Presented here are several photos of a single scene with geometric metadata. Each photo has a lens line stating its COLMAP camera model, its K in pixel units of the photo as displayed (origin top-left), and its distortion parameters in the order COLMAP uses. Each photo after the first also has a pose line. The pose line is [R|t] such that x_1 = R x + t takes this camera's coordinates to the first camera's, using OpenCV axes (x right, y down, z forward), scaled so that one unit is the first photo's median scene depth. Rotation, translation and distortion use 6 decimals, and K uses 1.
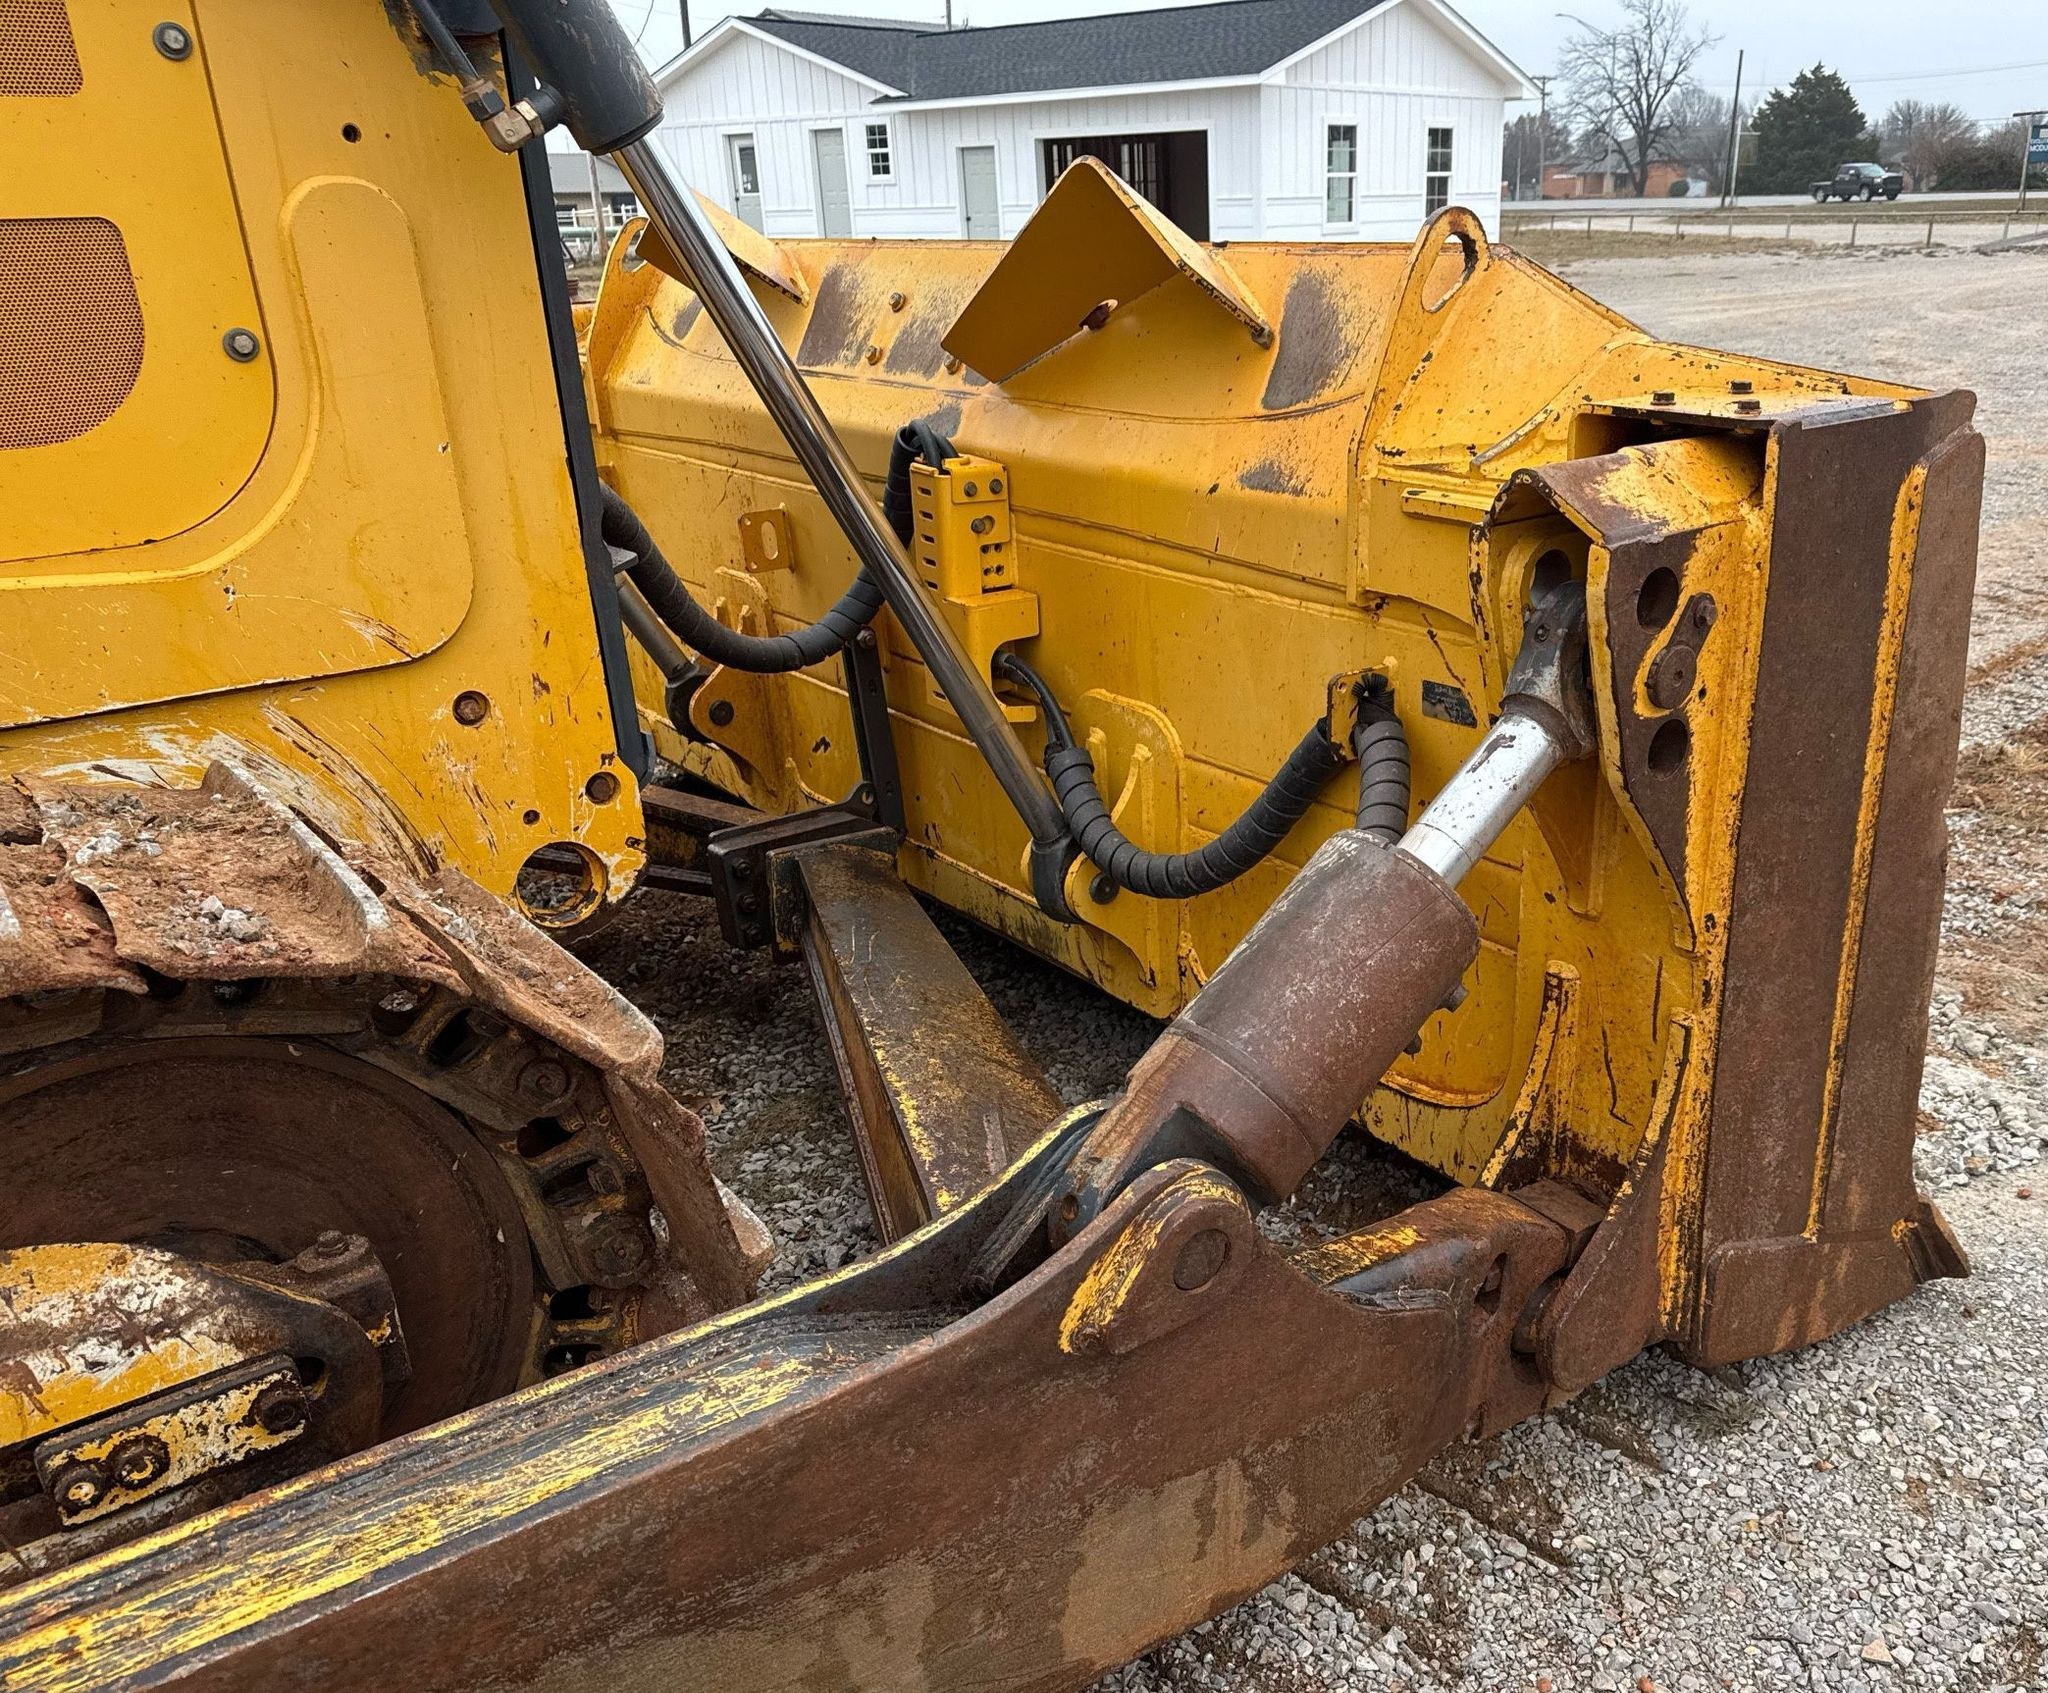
lens RADIAL K [[1683.2, 0, 1212.3], [0, 1683.2, 949.8], [0, 0, 1]] dist [0.007294, -0.011932]
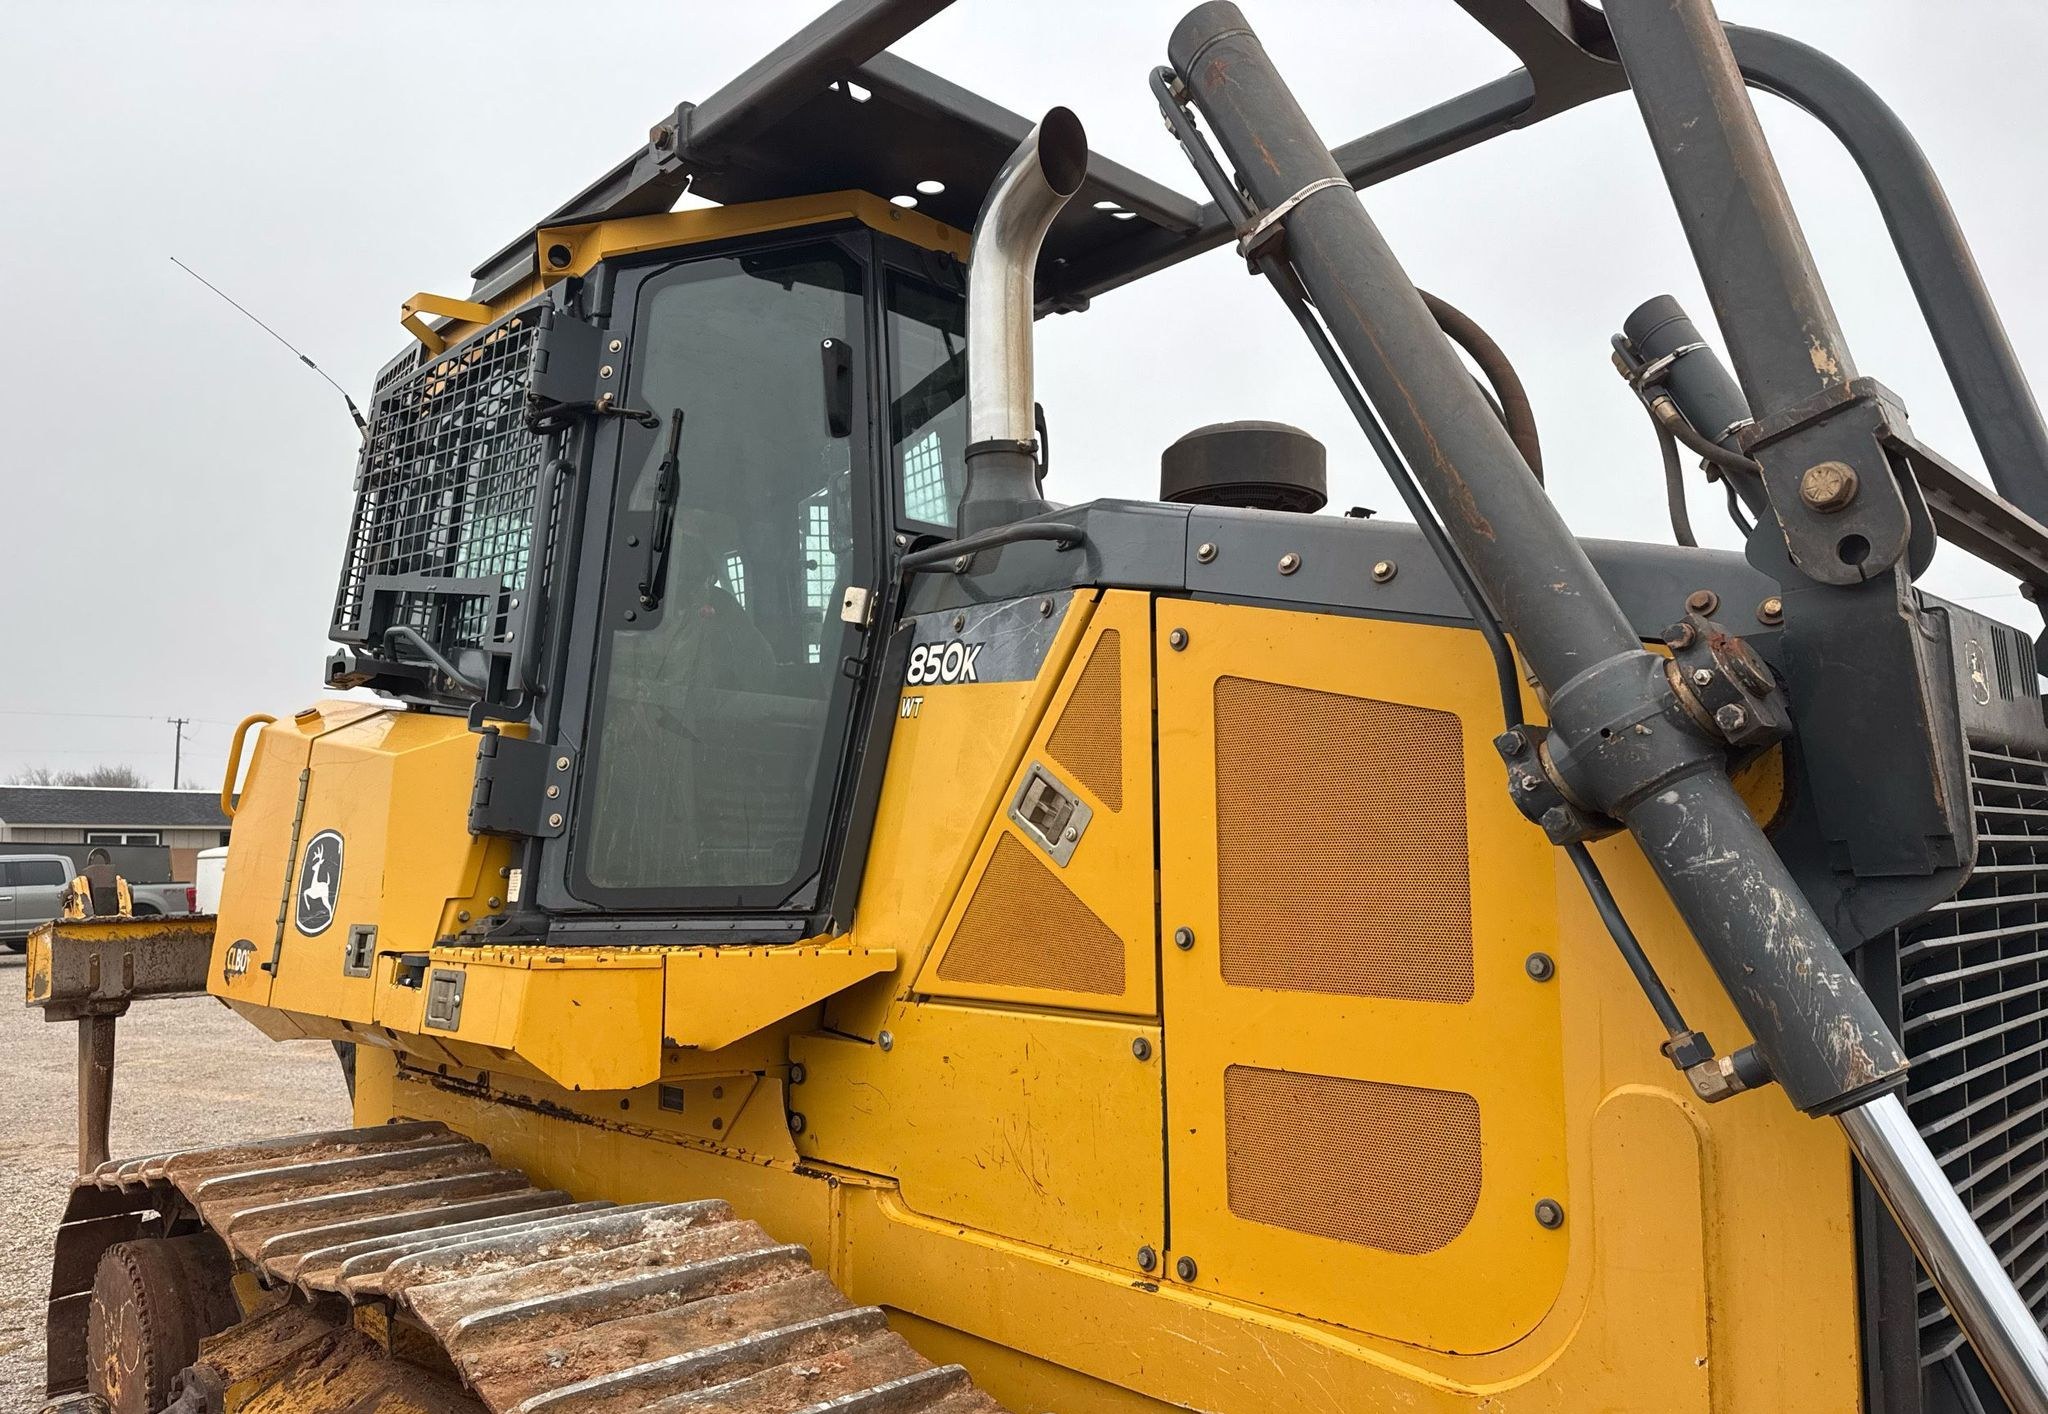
lens RADIAL K [[1434.7, 0, 996.7], [0, 1434.7, 757.7], [0, 0, 1]] dist [0.124529, -0.206027]
pose [[0.063298, -0.042971, -0.997069, 0.371059], [-0.382898, 0.921569, -0.064025, -0.439373], [0.921620, 0.385828, 0.041880, 0.517268]]
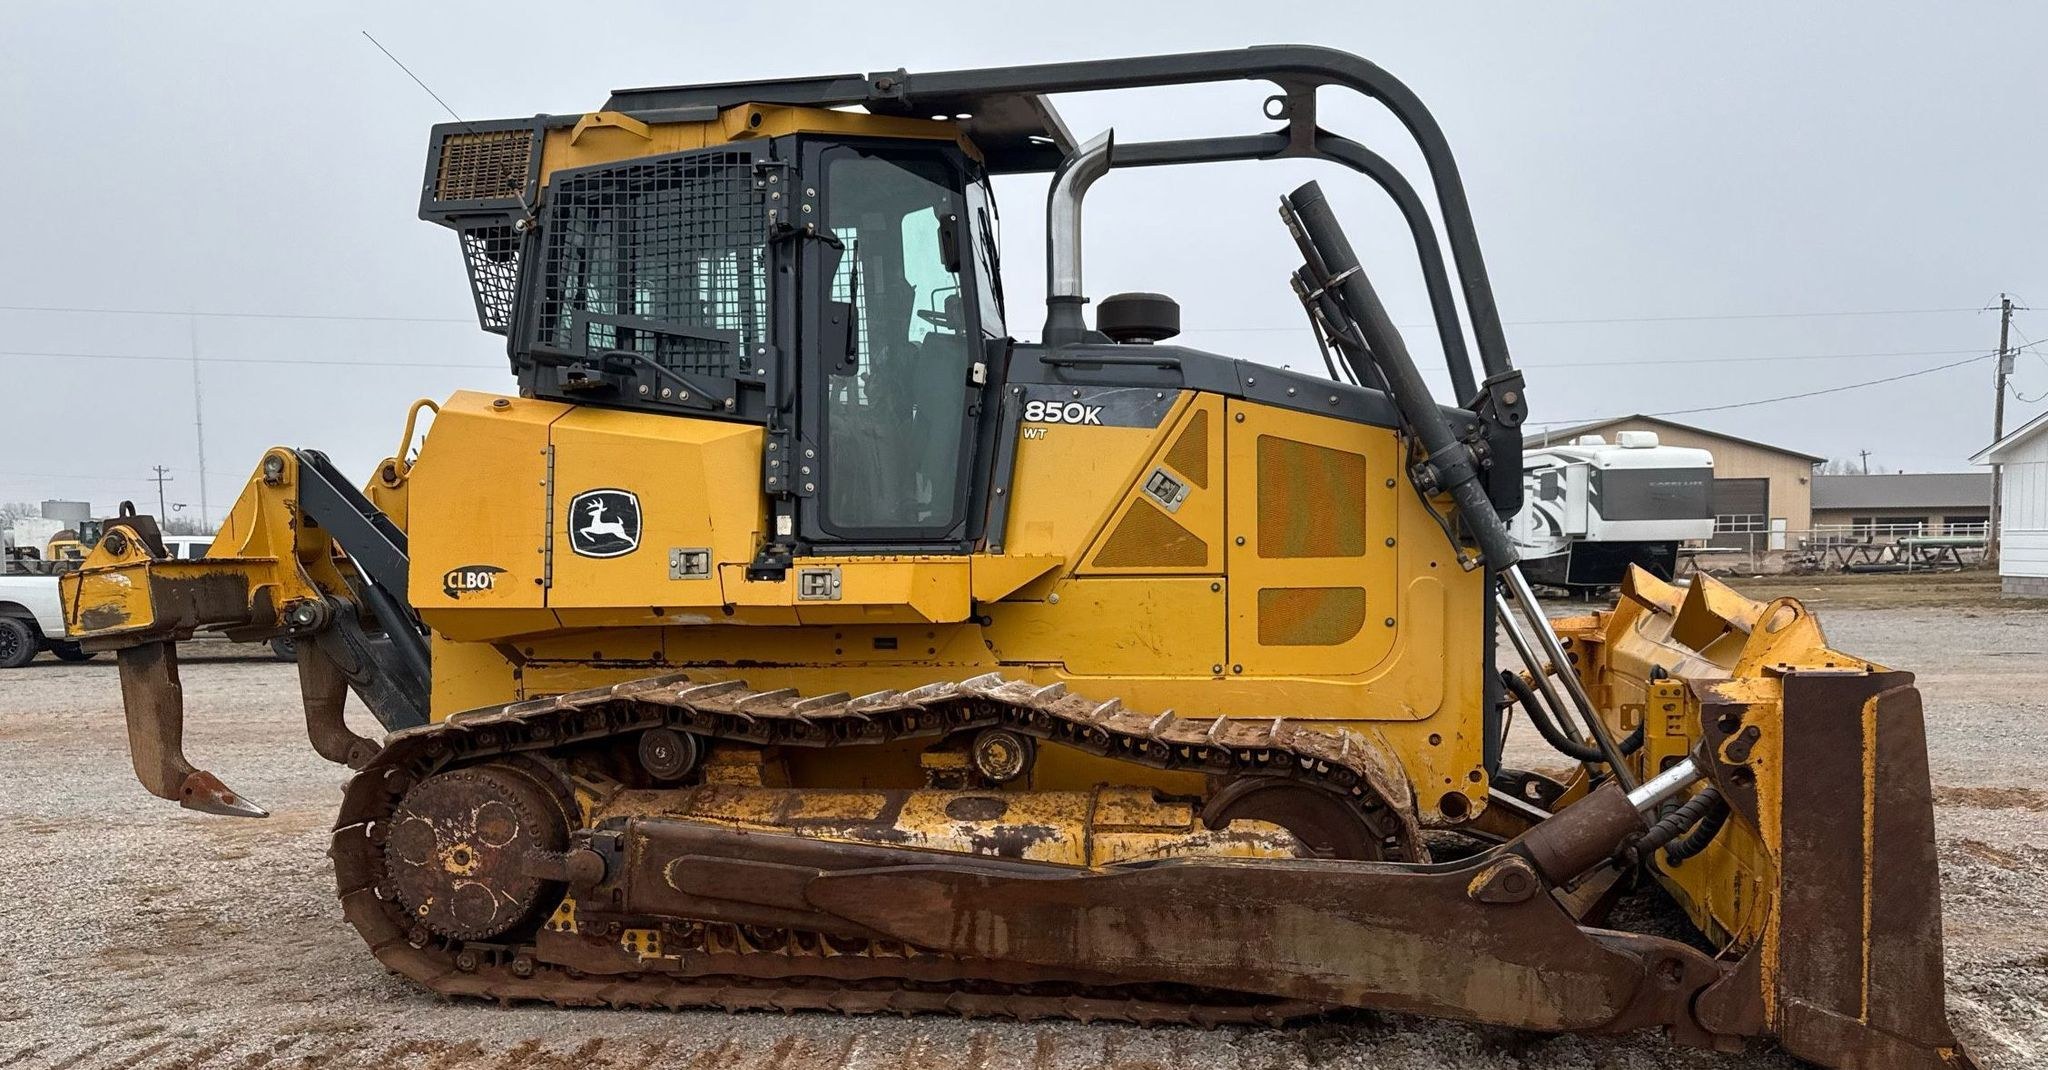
lens RADIAL K [[1582.2, 0, 1067.1], [0, 1582.2, 671.3], [0, 0, 1]] dist [0.170076, -0.311340]
pose [[0.650101, 0.075968, -0.756041, 1.453461], [-0.303522, 0.938124, -0.166727, 0.474526], [0.696594, 0.337864, 0.632933, -1.472234]]
